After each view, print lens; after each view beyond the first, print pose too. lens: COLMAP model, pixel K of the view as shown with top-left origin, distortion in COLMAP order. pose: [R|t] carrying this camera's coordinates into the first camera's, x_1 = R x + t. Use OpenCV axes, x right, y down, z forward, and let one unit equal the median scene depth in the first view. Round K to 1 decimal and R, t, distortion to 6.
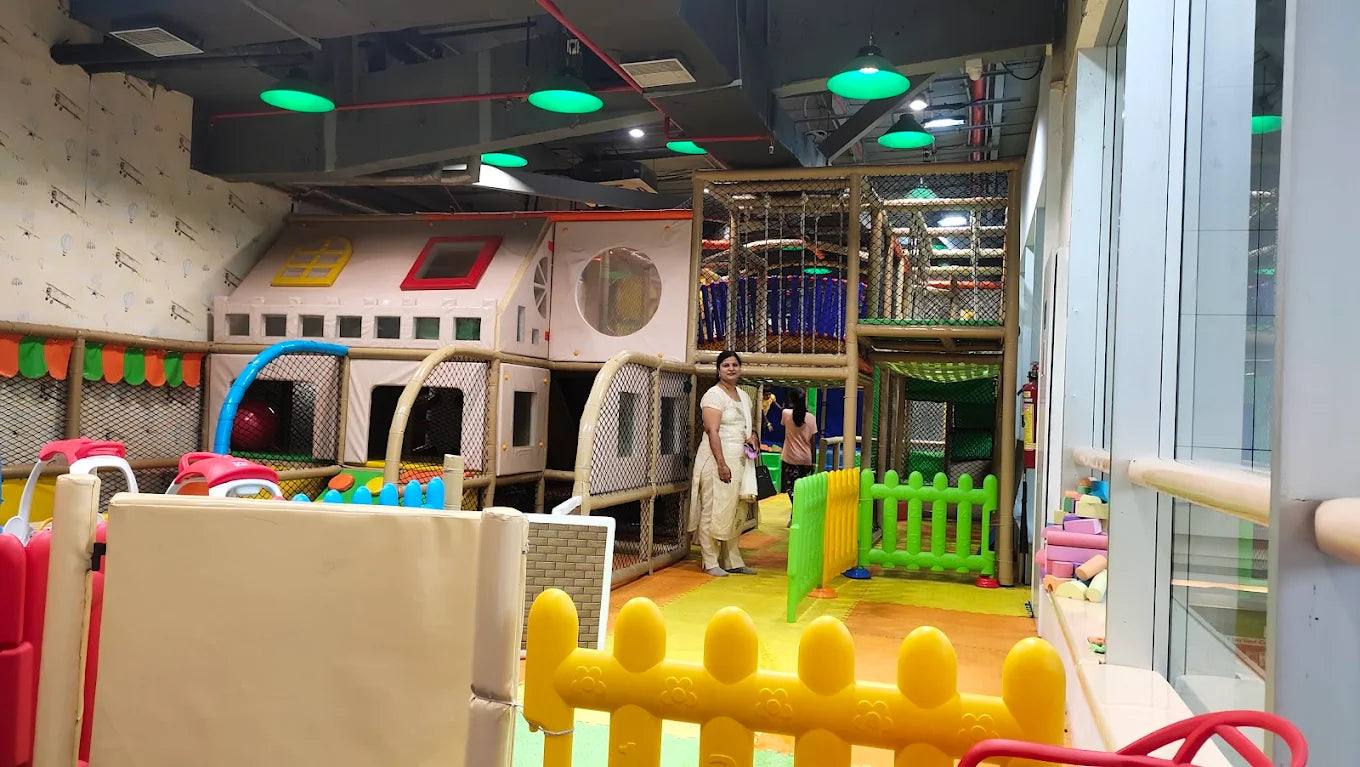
lens RADIAL K [[1014.6, 0, 680.3], [0, 1014.6, 383.1], [0, 0, 1]] dist [0.051539, 0.000707]
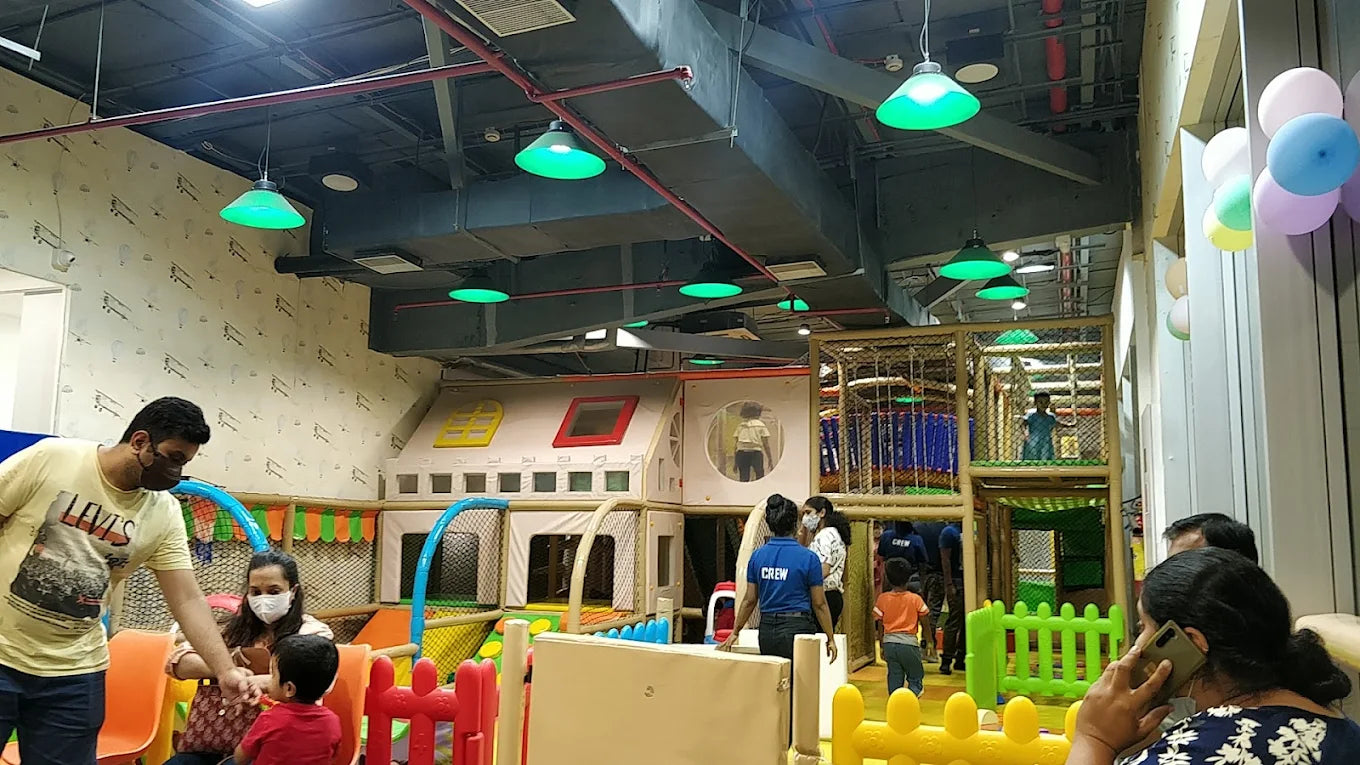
lens RADIAL K [[1103.6, 0, 687.5], [0, 1103.6, 385.1], [0, 0, 1]] dist [0.084401, -0.020787]
pose [[0.998107, -0.037484, -0.048757, -0.065825], [0.031917, 0.993381, -0.110341, -0.021364], [0.052571, 0.108576, 0.992697, -0.206184]]
